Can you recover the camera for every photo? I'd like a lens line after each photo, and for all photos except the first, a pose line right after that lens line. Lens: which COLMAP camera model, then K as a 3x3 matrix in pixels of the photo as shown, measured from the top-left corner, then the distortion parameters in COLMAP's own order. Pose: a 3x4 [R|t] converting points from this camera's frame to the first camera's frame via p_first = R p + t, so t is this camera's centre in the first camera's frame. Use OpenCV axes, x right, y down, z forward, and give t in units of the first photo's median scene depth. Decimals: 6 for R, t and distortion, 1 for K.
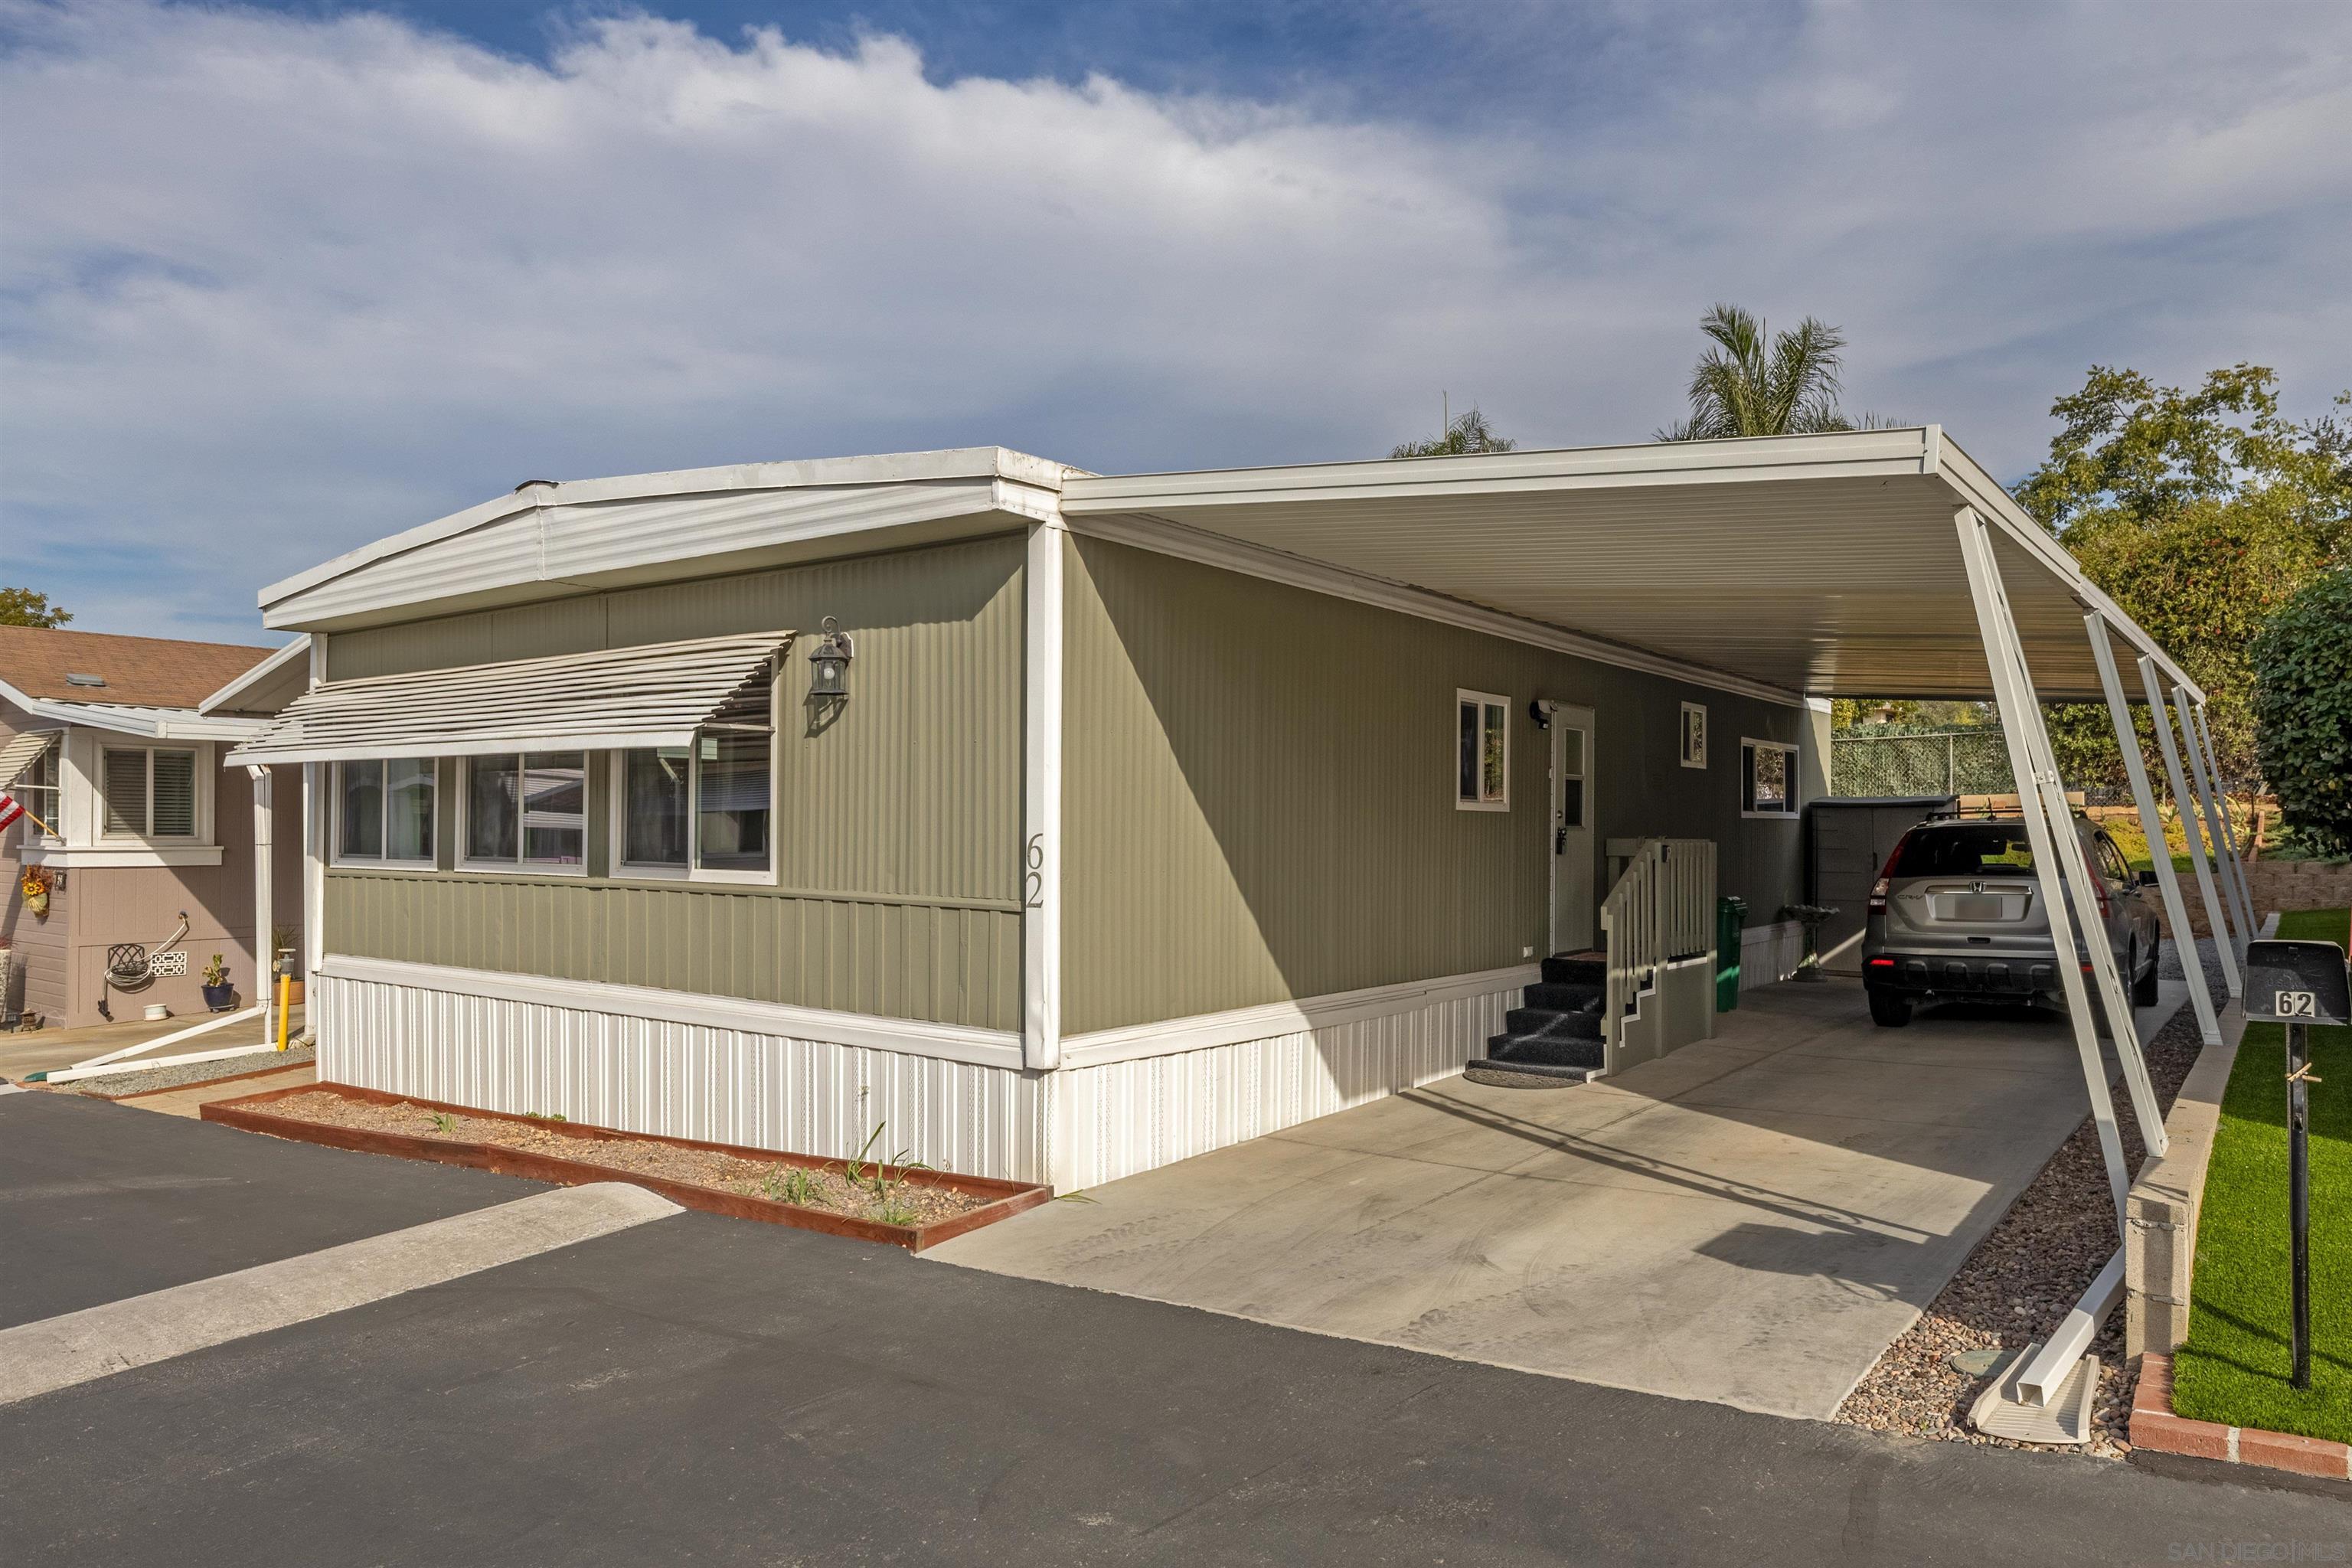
lens RADIAL K [[1558.2, 0, 1176.9], [0, 1558.2, 791.1], [0, 0, 1]] dist [-0.000474, 0.000208]
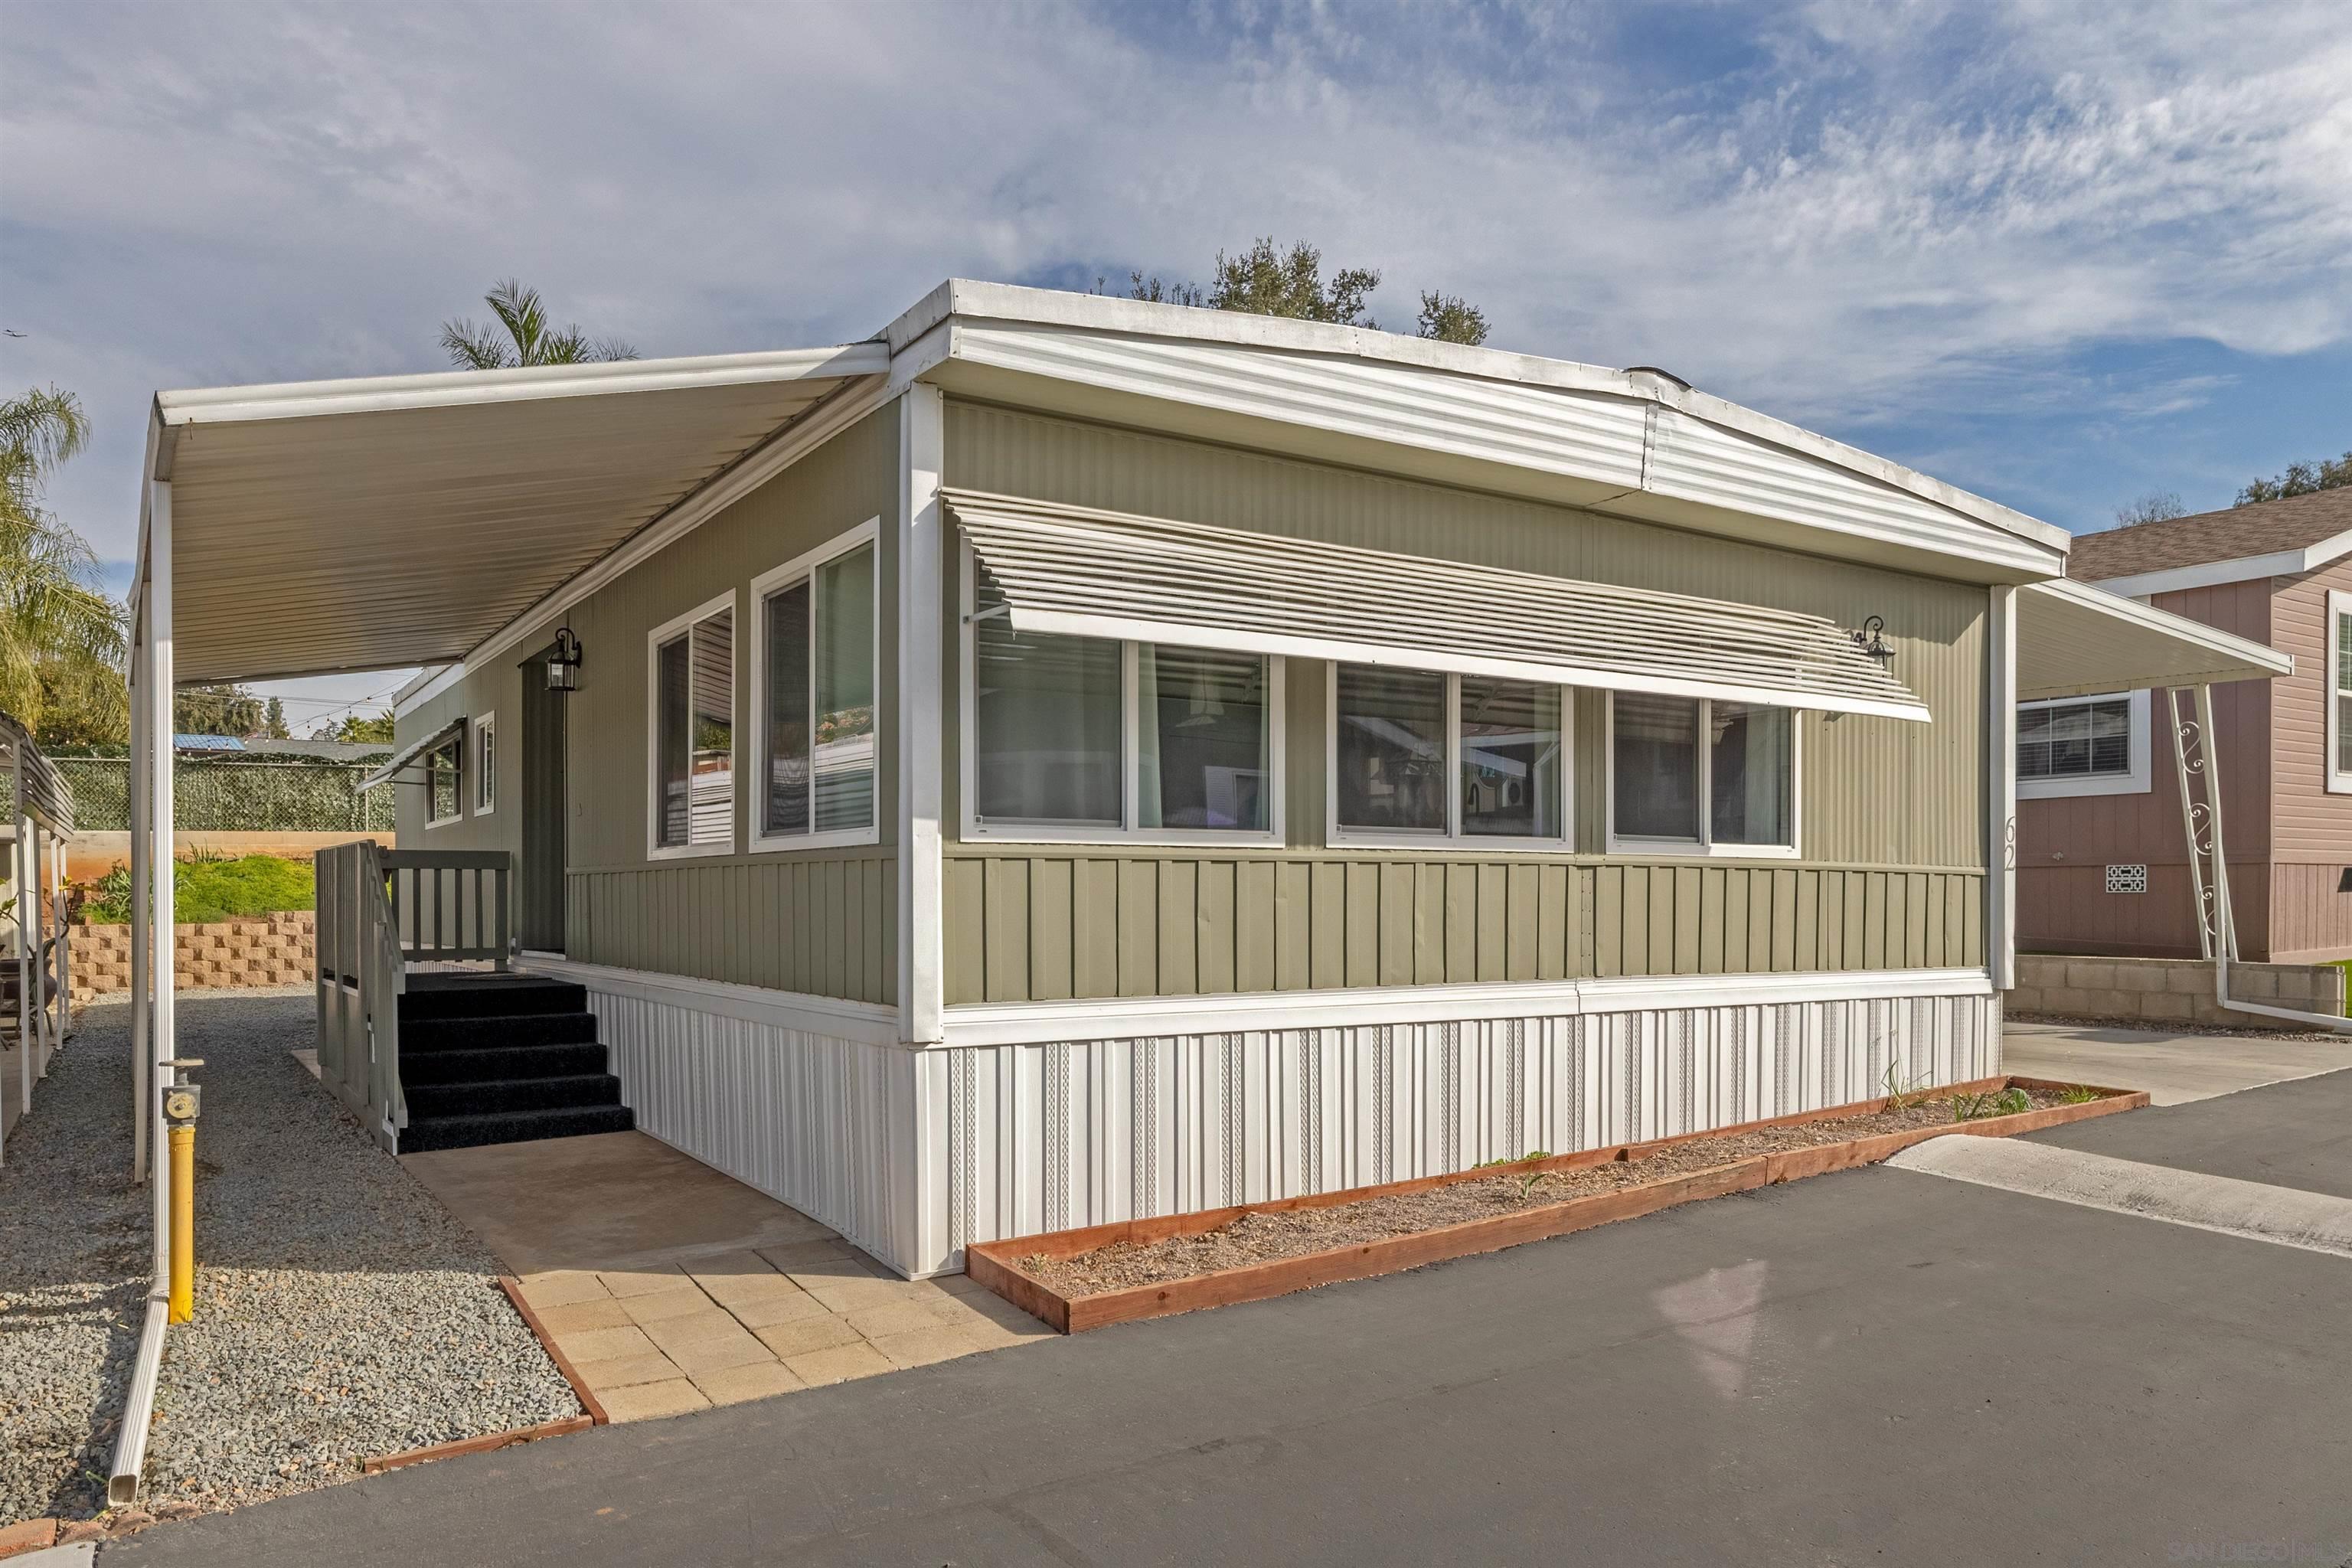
lens RADIAL K [[1558.2, 0, 1178.0], [0, 1558.2, 793.3], [0, 0, 1]] dist [-0.000474, 0.000208]
pose [[0.354798, 0.045549, 0.933833, -1.250635], [-0.031715, 0.998824, -0.036669, 0.062022], [-0.934405, -0.016607, 0.355825, 0.931658]]
